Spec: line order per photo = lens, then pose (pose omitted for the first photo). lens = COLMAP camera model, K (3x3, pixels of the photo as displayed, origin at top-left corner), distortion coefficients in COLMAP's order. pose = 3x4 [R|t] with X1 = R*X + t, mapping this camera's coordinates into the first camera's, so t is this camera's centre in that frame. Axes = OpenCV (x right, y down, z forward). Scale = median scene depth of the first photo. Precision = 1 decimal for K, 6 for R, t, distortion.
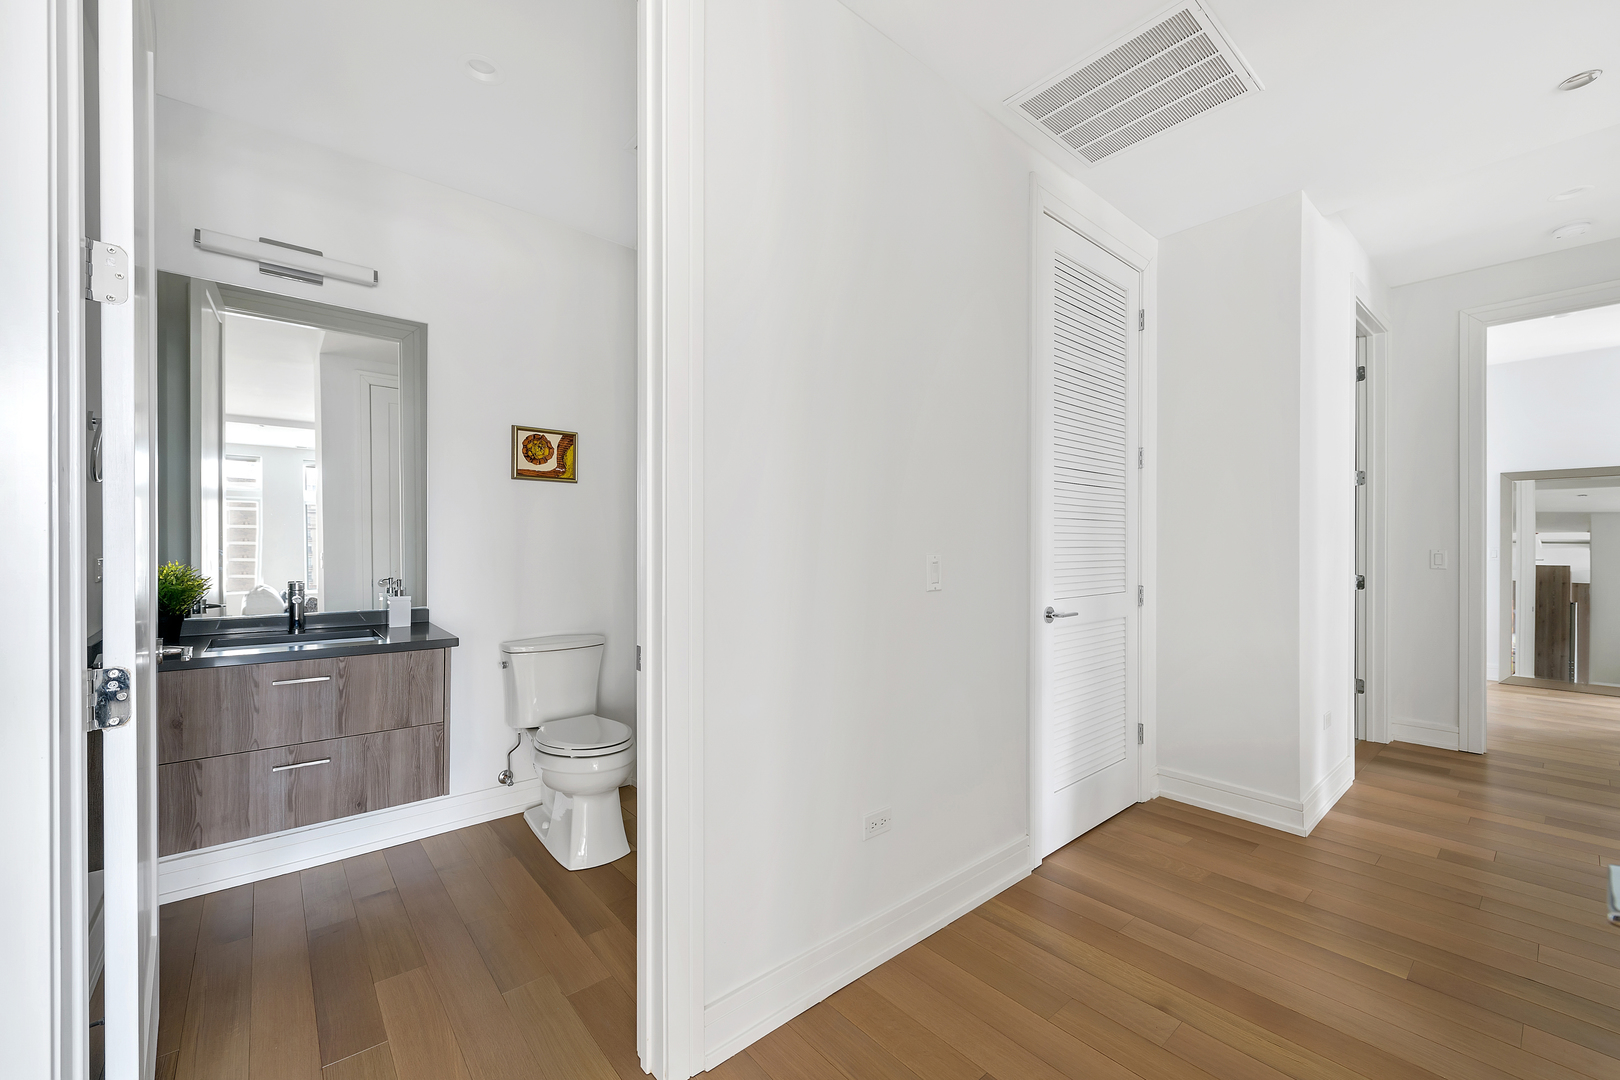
lens RADIAL K [[643.4, 0, 800.0], [0, 643.4, 543.2], [0, 0, 1]] dist [0.003044, -0.000048]
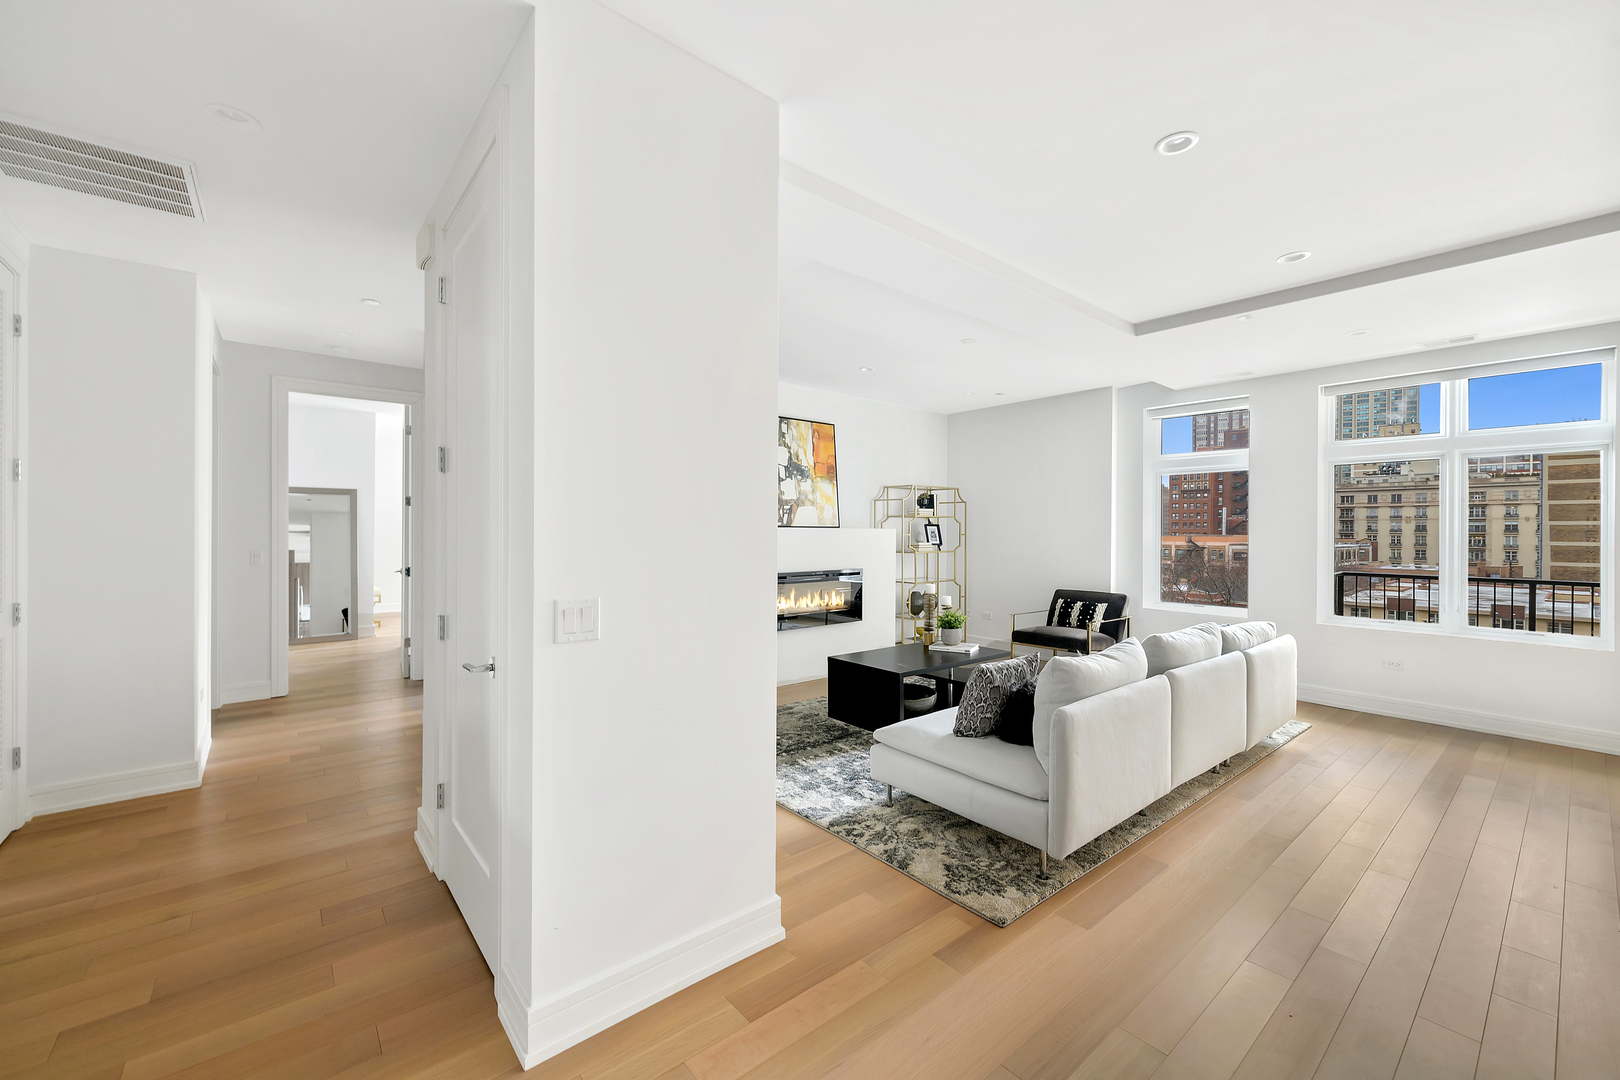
lens RADIAL K [[643.4, 0, 822.8], [0, 643.4, 532.5], [0, 0, 1]] dist [0.003044, -0.000048]
pose [[-0.006560, -0.004938, 0.999966, -0.434767], [-0.006114, 0.999969, 0.004898, -0.051383], [-0.999960, -0.006082, -0.006590, -0.189016]]
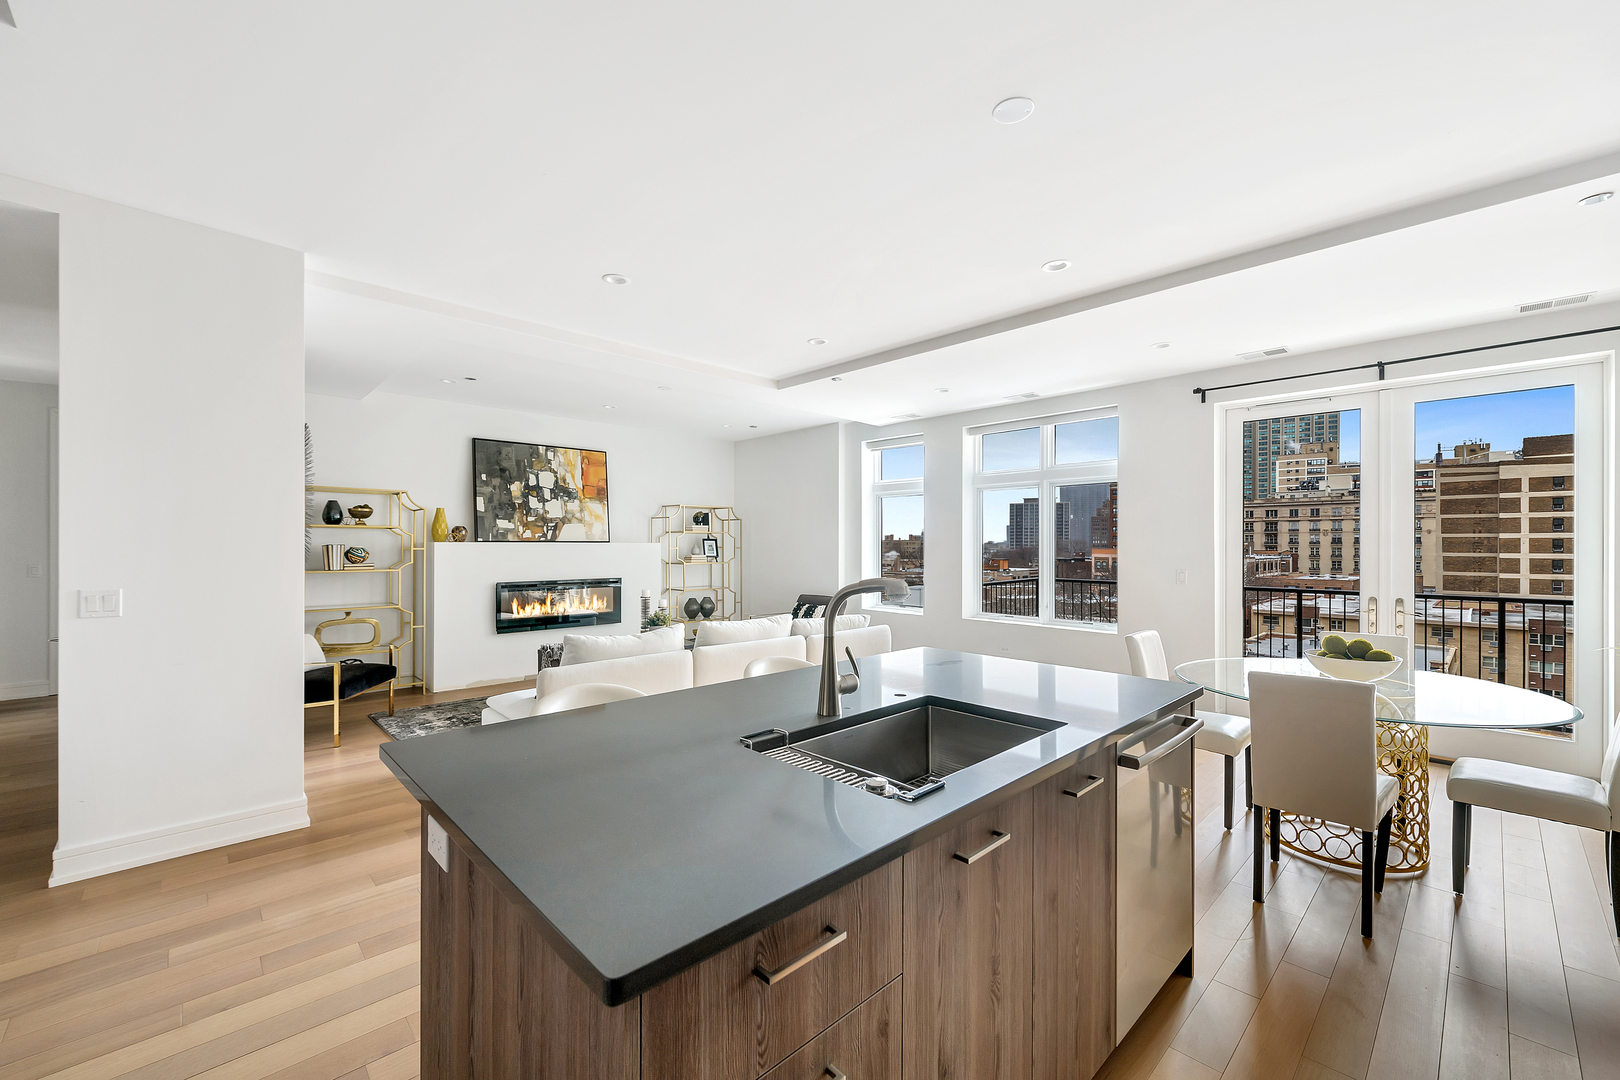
lens RADIAL K [[643.4, 0, 818.5], [0, 643.4, 541.8], [0, 0, 1]] dist [0.003044, -0.000048]
pose [[-0.075898, 0.002365, 0.997113, -0.818334], [-0.003069, 0.999992, -0.002606, -0.054382], [-0.997111, -0.003258, -0.075890, -0.891578]]
